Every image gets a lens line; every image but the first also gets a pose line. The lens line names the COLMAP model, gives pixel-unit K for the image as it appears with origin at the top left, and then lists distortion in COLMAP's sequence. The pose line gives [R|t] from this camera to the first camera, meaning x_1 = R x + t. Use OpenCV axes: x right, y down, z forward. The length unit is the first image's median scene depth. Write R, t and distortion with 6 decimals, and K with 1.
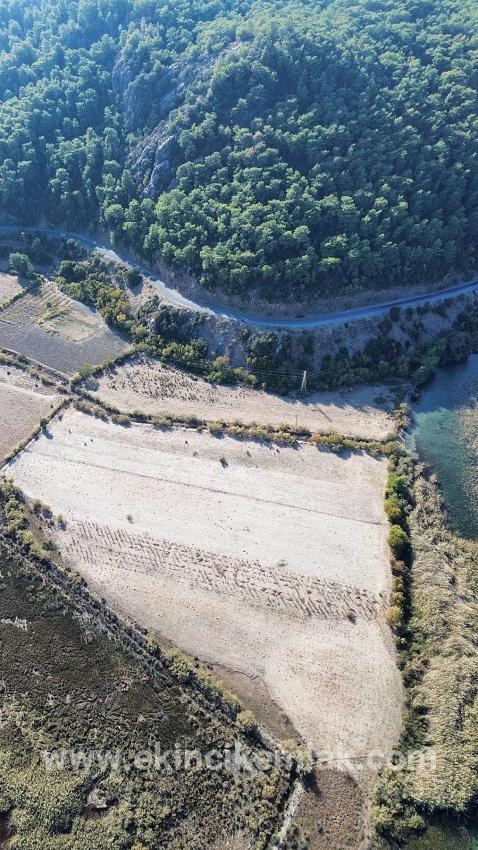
lens RADIAL K [[599.0, 0, 238.0], [0, 599.0, 426.1], [0, 0, 1]] dist [0.081537, -0.087596]
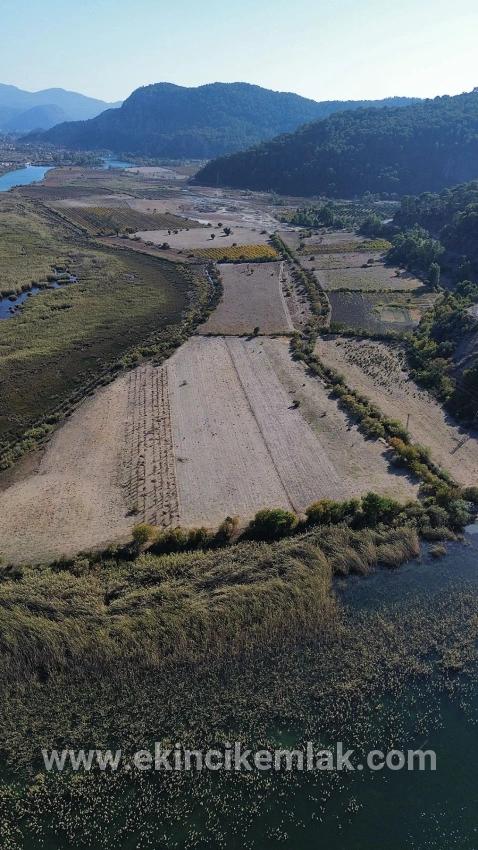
lens RADIAL K [[599.0, 0, 237.2], [0, 599.0, 426.5], [0, 0, 1]] dist [0.081537, -0.087596]
pose [[0.397624, 0.401094, -0.825239, 0.603205], [-0.596824, 0.796190, 0.099408, 0.043735], [0.696919, 0.452995, 0.555967, 0.420590]]
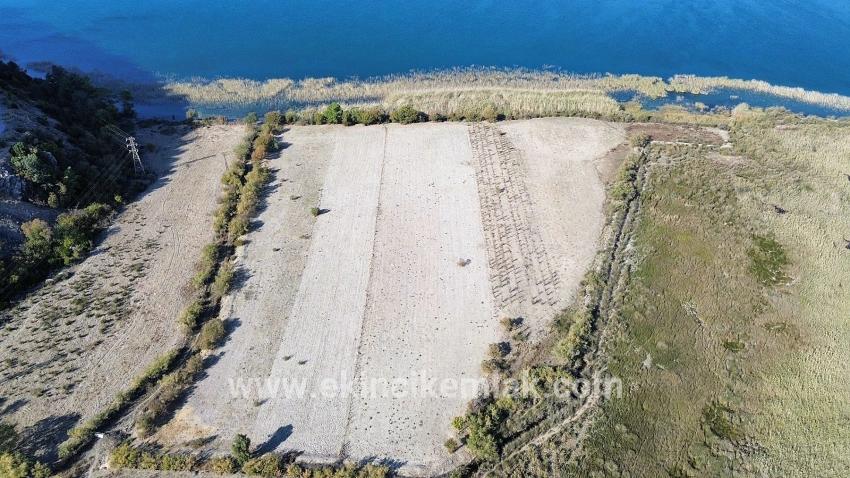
lens RADIAL K [[599.0, 0, 427.8], [0, 599.0, 238.0], [0, 0, 1]] dist [0.081537, -0.087596]
pose [[-0.270324, -0.520452, 0.809972, -0.551500], [0.609168, 0.559018, 0.562507, -0.203116], [-0.745546, 0.645468, 0.165927, 0.731348]]
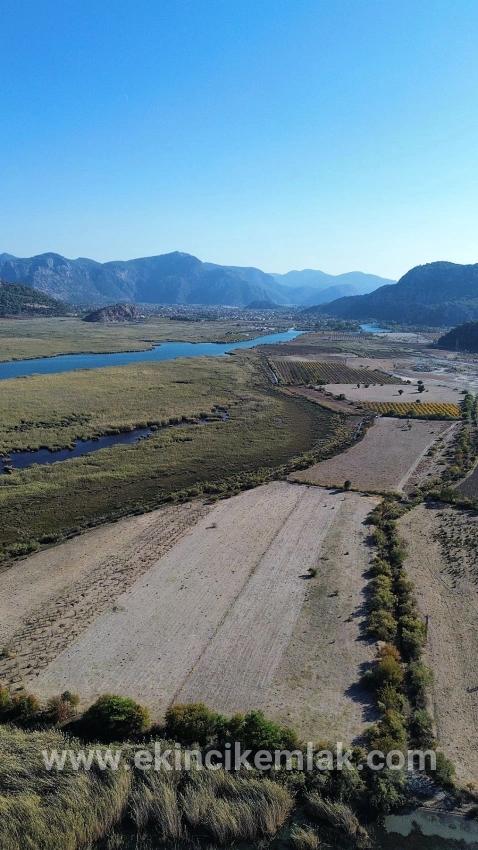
lens RADIAL K [[599.0, 0, 238.1], [0, 599.0, 430.8], [0, 0, 1]] dist [0.081537, -0.087596]
pose [[-0.042002, 0.202302, -0.978422, 0.558893], [-0.655585, 0.733407, 0.179785, -0.117844], [0.753952, 0.648990, 0.101822, 0.679560]]
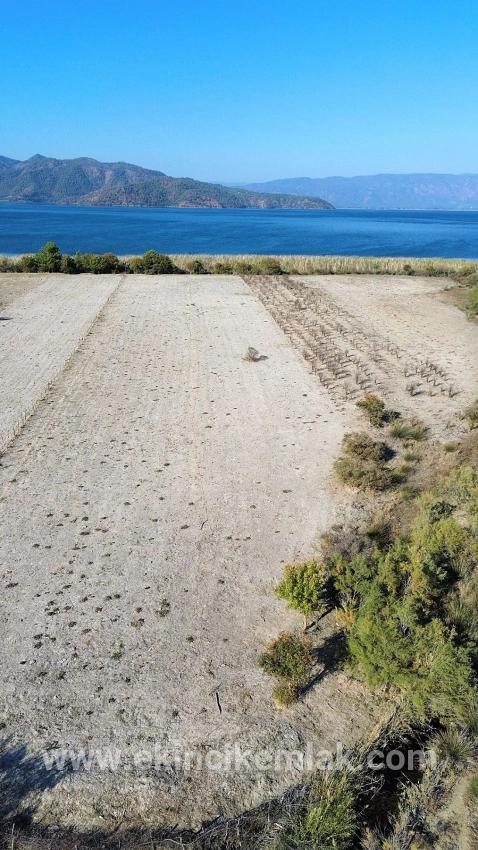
lens RADIAL K [[599.0, 0, 241.1], [0, 599.0, 424.9], [0, 0, 1]] dist [0.081537, -0.087596]
pose [[-0.355051, -0.342716, 0.869761, -0.390288], [0.581357, 0.647650, 0.492516, 0.006233], [-0.732094, 0.680511, -0.030709, 0.843221]]
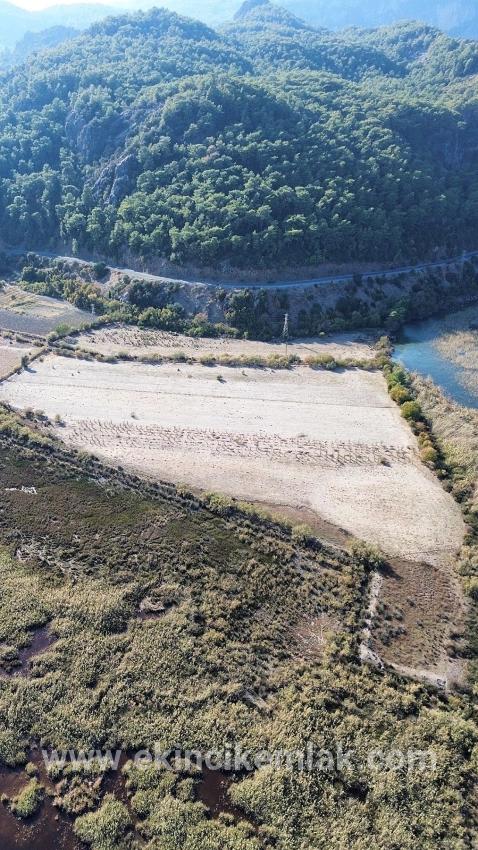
lens RADIAL K [[599.0, 0, 237.2], [0, 599.0, 427.6], [0, 0, 1]] dist [0.081537, -0.087596]
pose [[0.989711, -0.059763, 0.130005, -0.115480], [0.087750, 0.971186, -0.221580, 0.317268], [-0.113017, 0.230708, 0.966437, 0.066945]]
